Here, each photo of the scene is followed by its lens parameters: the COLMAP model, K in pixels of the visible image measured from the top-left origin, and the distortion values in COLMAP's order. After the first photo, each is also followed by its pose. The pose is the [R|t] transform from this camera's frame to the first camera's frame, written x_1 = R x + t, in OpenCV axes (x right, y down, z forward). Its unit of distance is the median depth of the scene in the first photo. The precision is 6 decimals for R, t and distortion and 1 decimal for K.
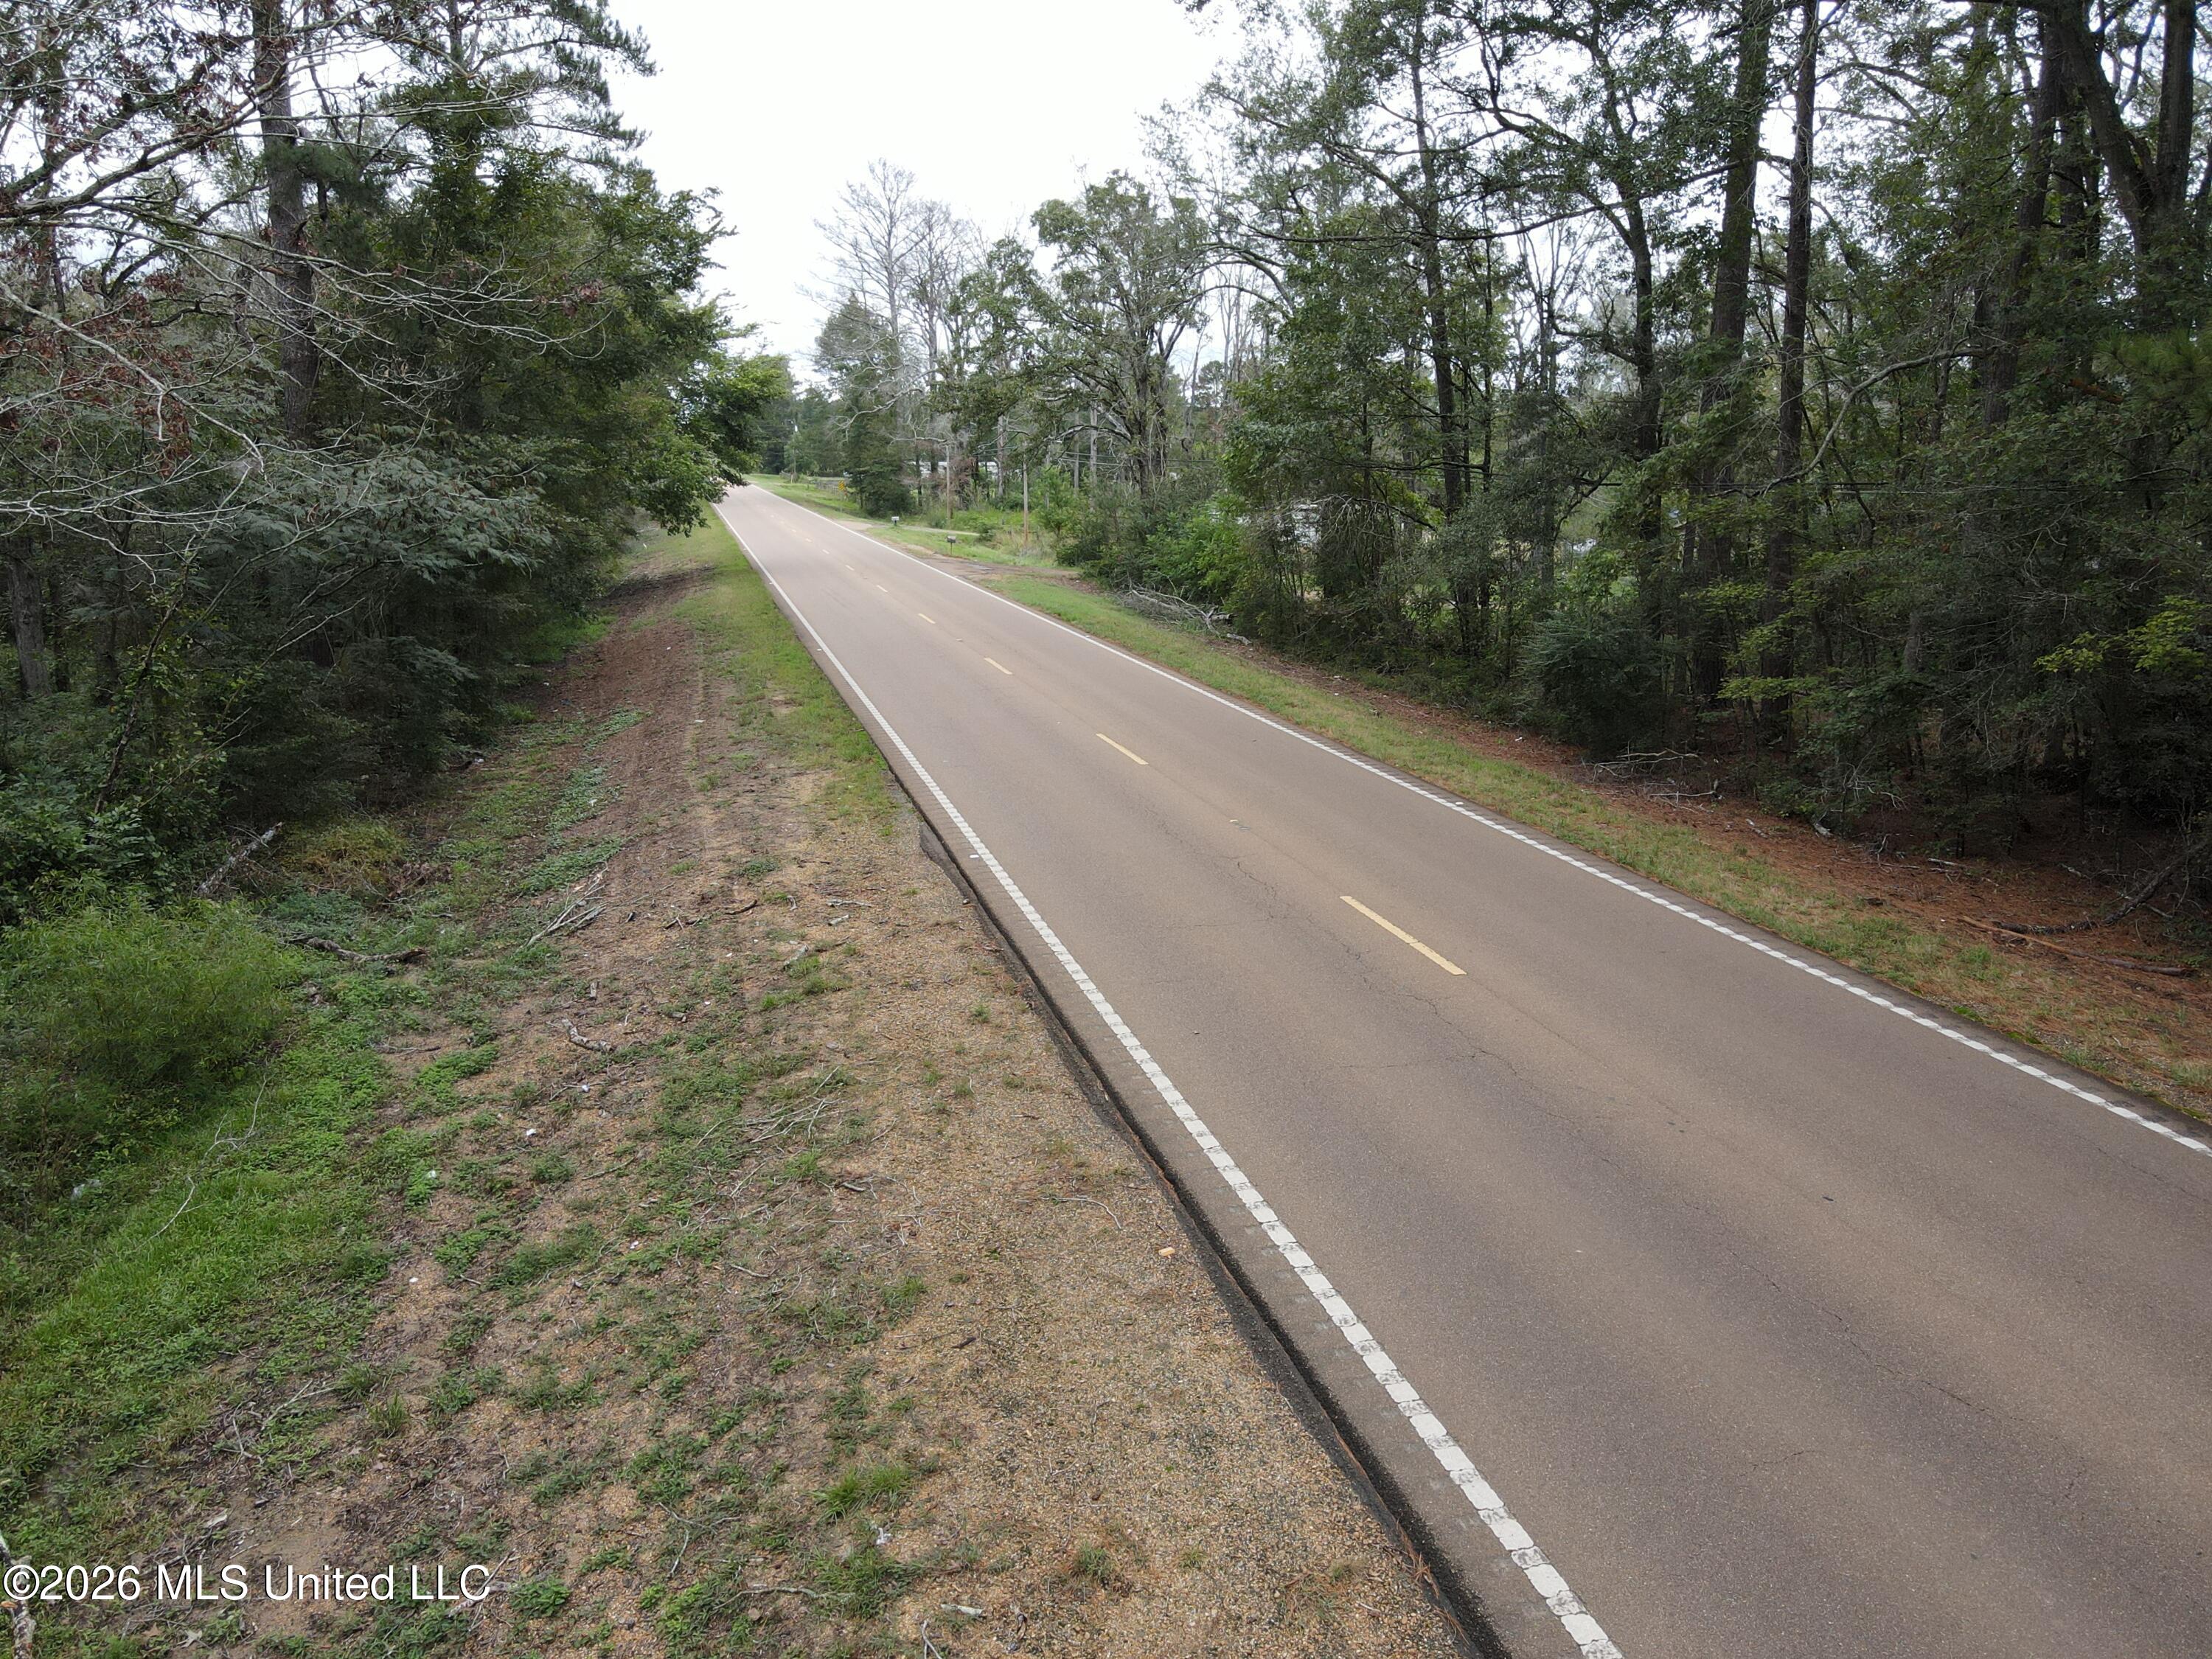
lens RADIAL K [[1566.0, 0, 1053.5], [0, 1566.0, 826.1], [0, 0, 1]] dist [-0.033422, 0.092175]
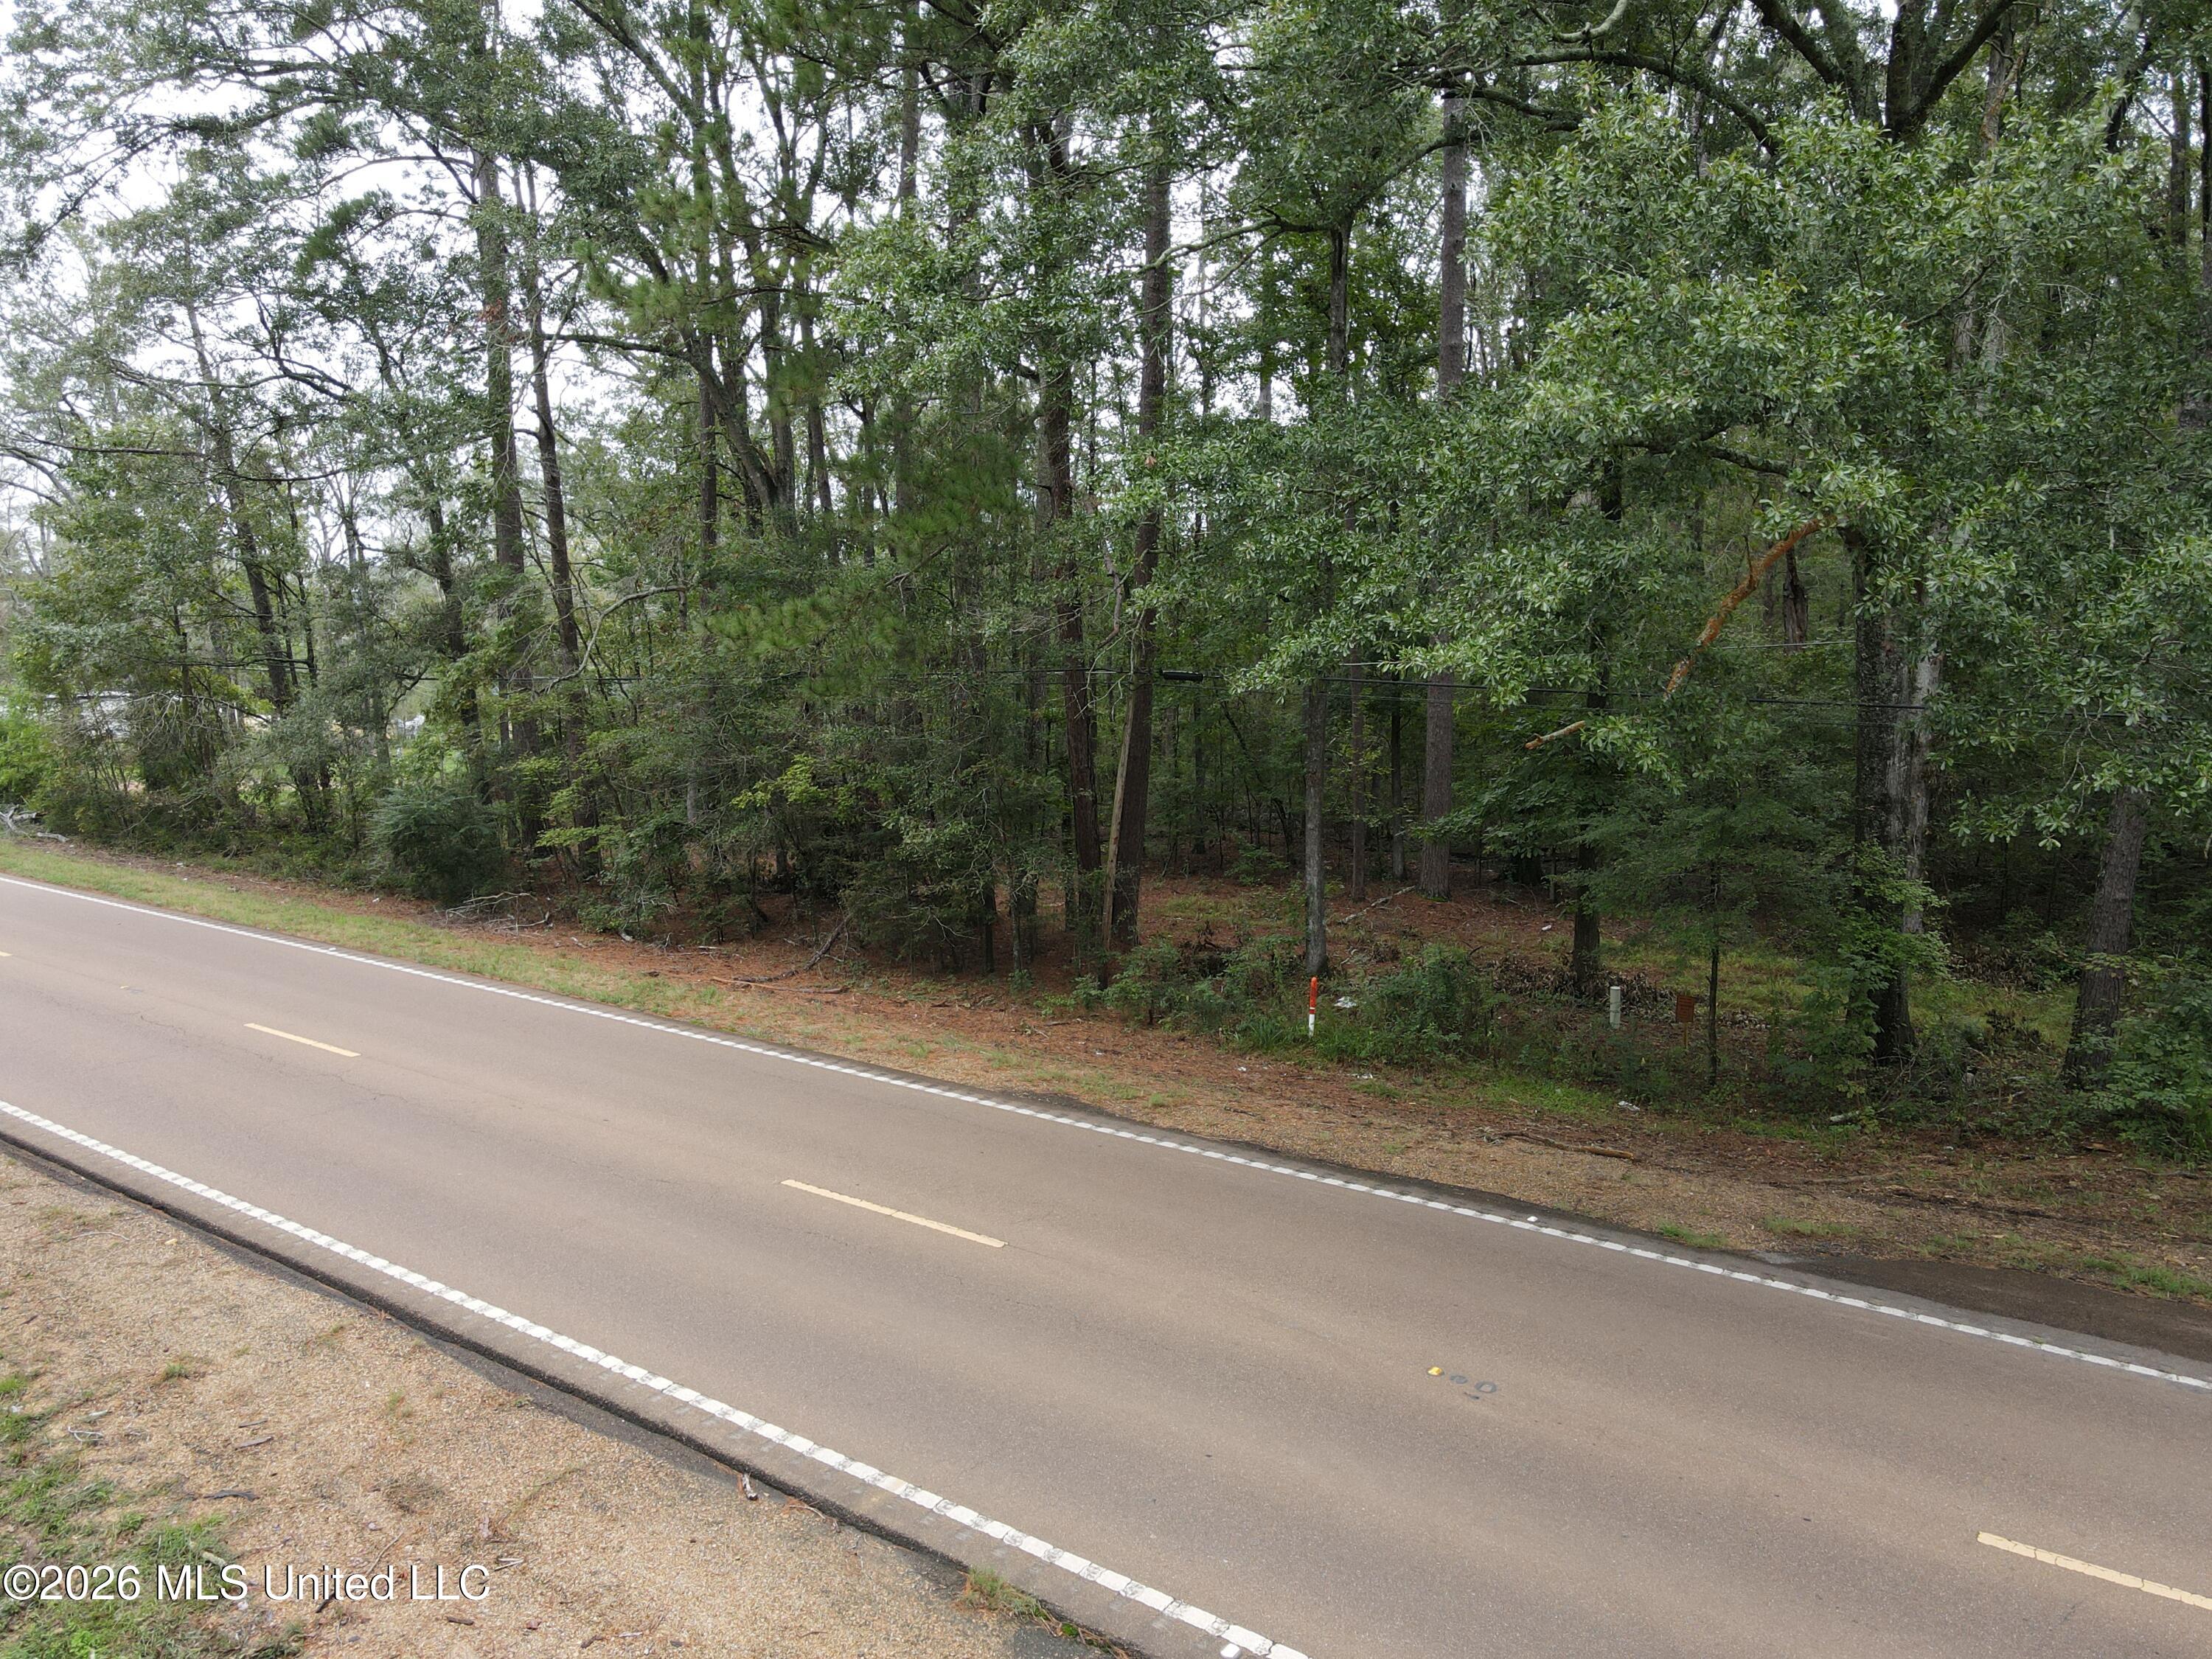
lens RADIAL K [[1593.3, 0, 1106.0], [0, 1593.3, 829.5], [0, 0, 1]] dist [0.029465, 0.007041]
pose [[0.746098, -0.084324, 0.660475, -0.078220], [0.152604, 0.987200, -0.046350, 0.030732], [-0.648113, 0.135373, 0.749416, -0.245834]]
